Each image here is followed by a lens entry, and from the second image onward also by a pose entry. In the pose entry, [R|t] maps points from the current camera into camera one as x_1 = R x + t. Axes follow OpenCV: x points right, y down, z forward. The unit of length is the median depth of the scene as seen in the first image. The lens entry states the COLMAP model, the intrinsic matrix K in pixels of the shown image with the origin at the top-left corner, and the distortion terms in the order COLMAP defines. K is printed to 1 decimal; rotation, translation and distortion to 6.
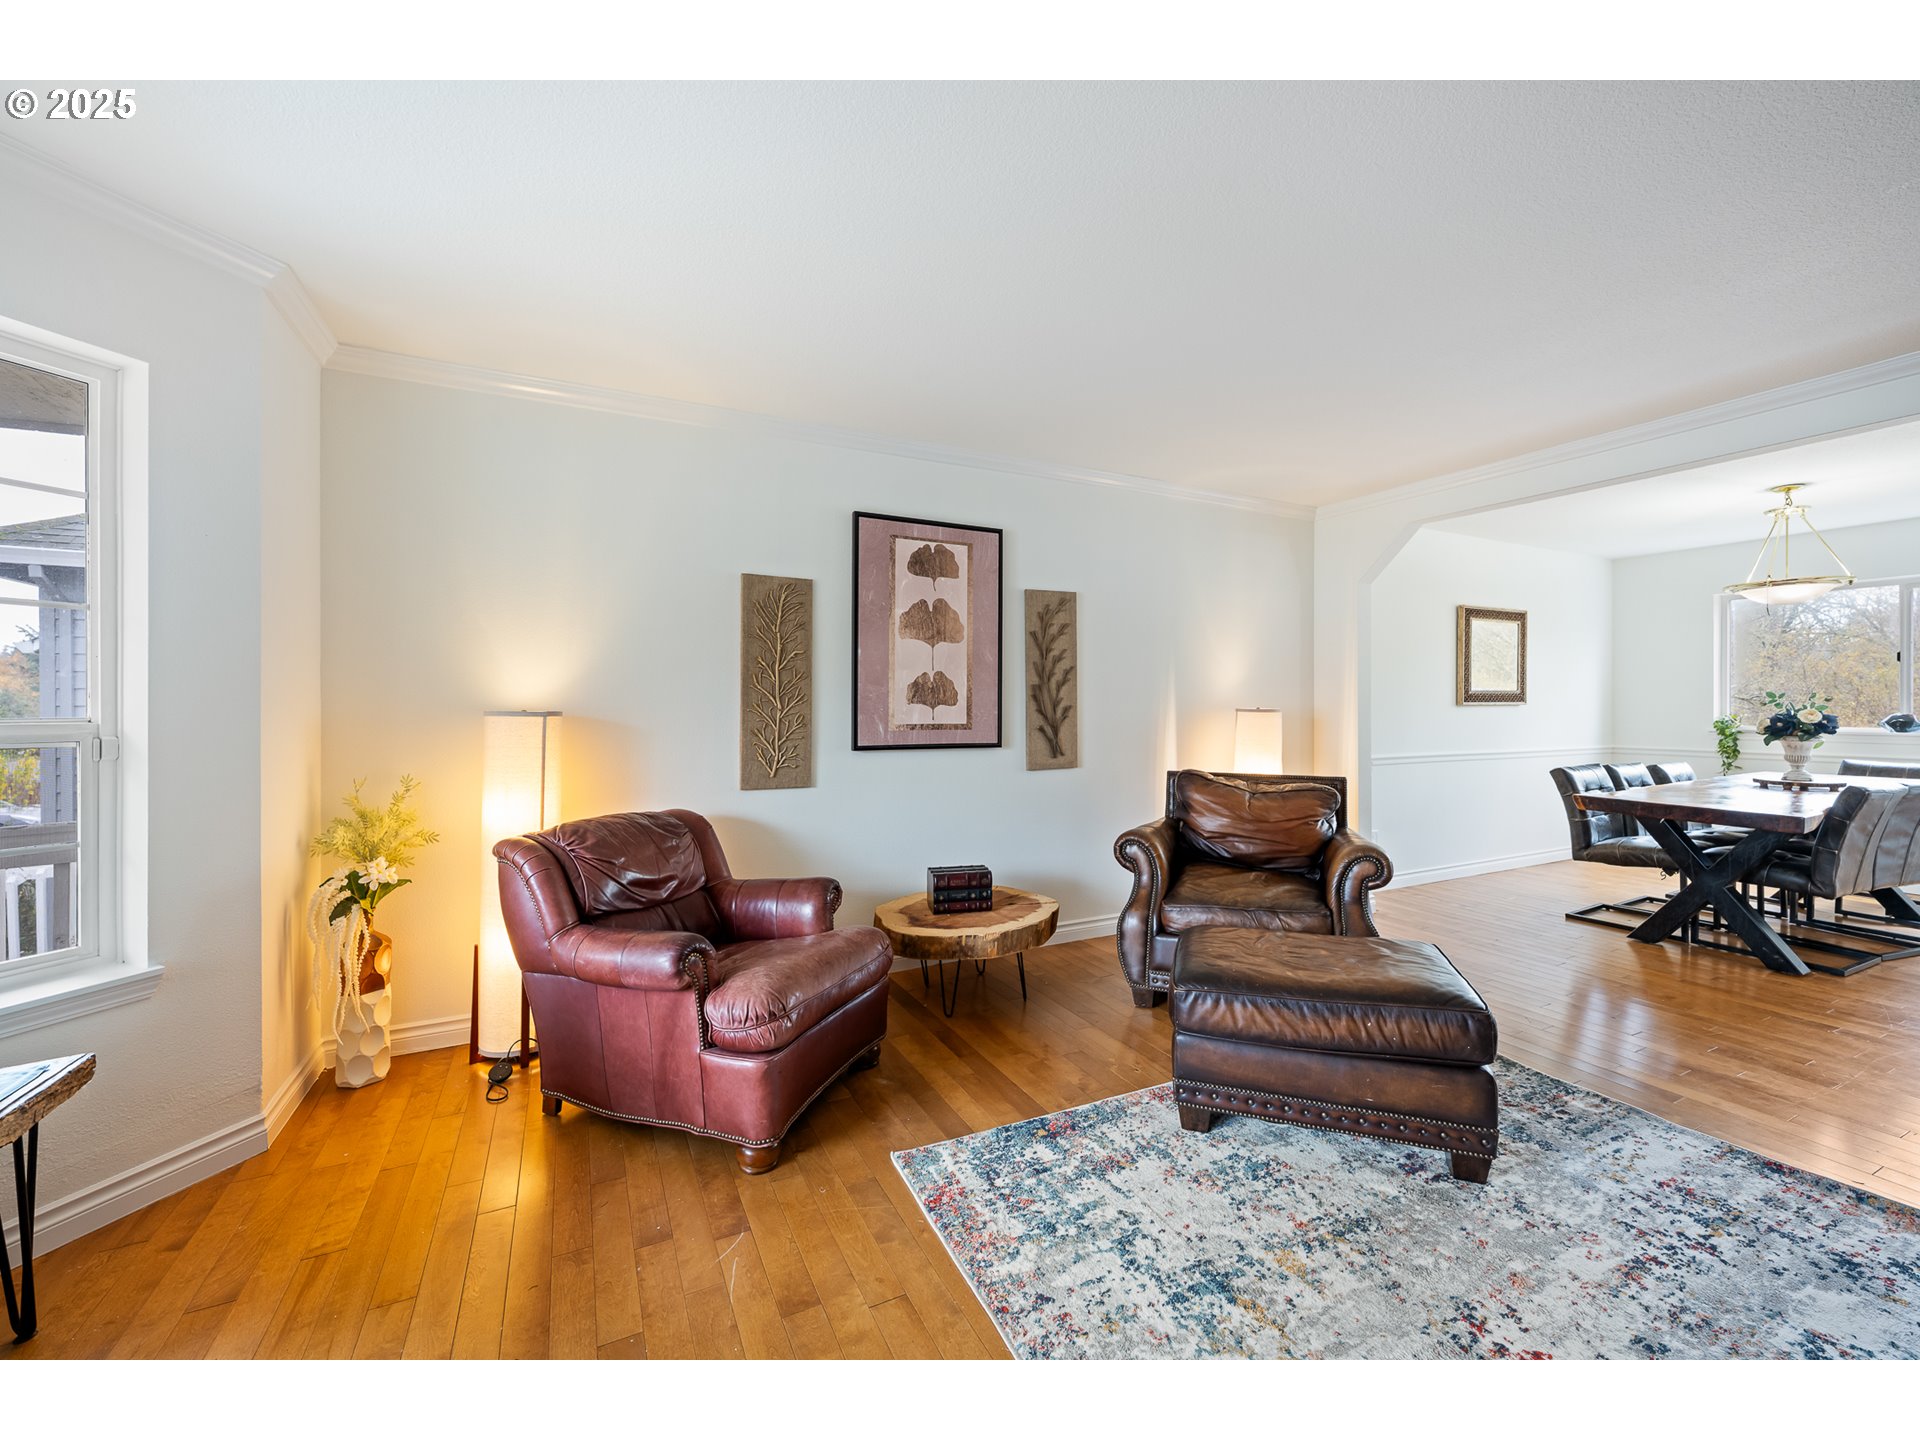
lens RADIAL K [[773.8, 0, 962.8], [0, 773.8, 715.0], [0, 0, 1]] dist [-0.003281, -0.000107]
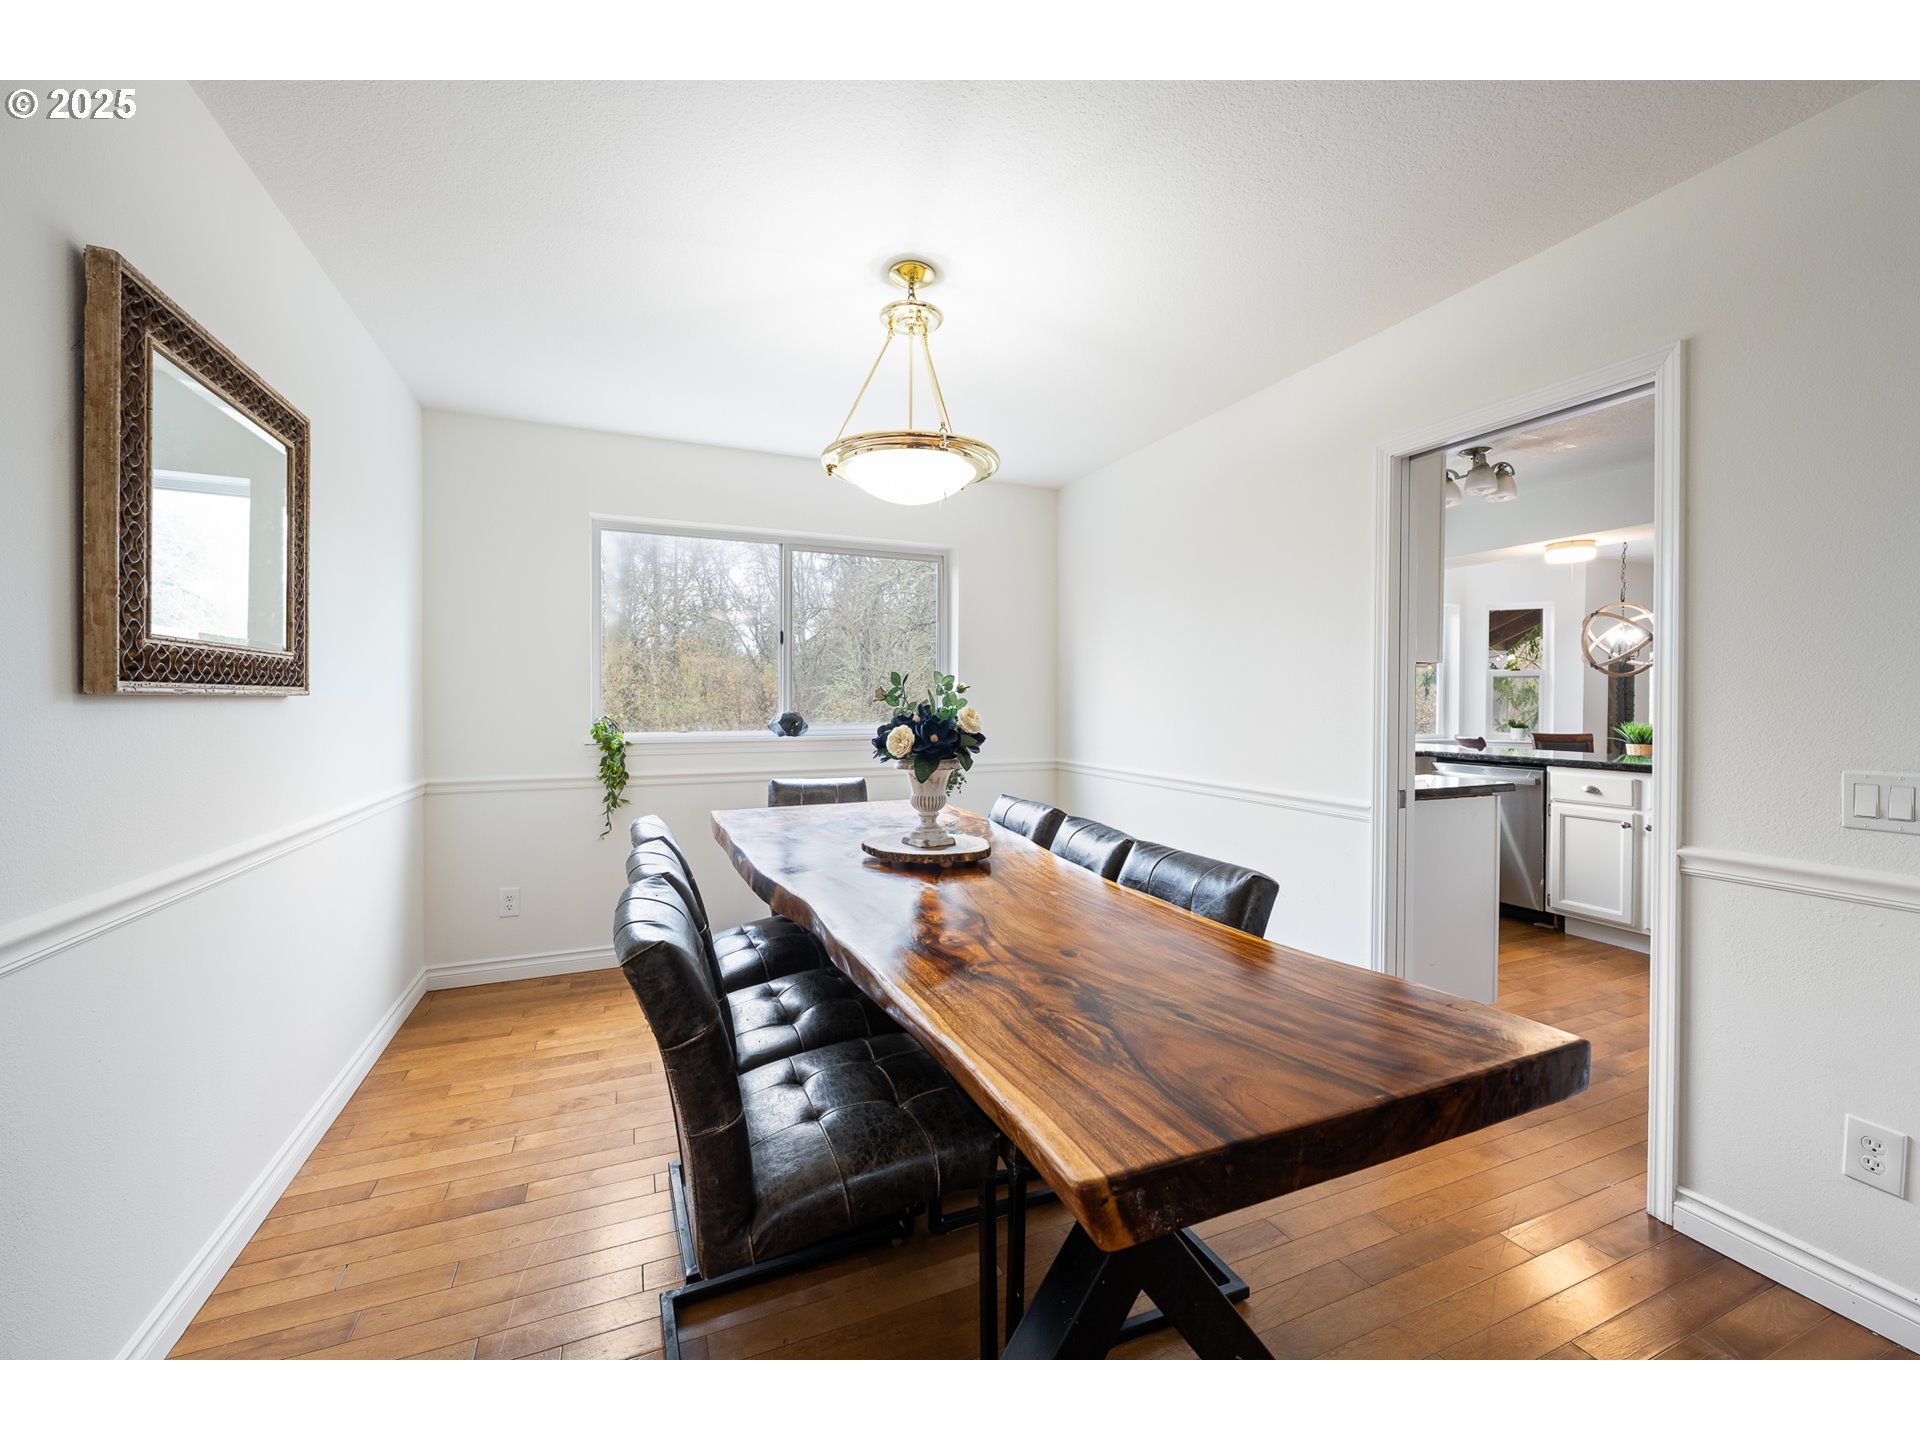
lens RADIAL K [[773.8, 0, 959.2], [0, 773.8, 710.8], [0, 0, 1]] dist [-0.003281, -0.000107]
pose [[0.078972, -0.008725, 0.996839, 0.418242], [0.000007, 0.999962, 0.008752, -0.009751], [-0.996877, -0.000684, 0.078969, 0.694558]]
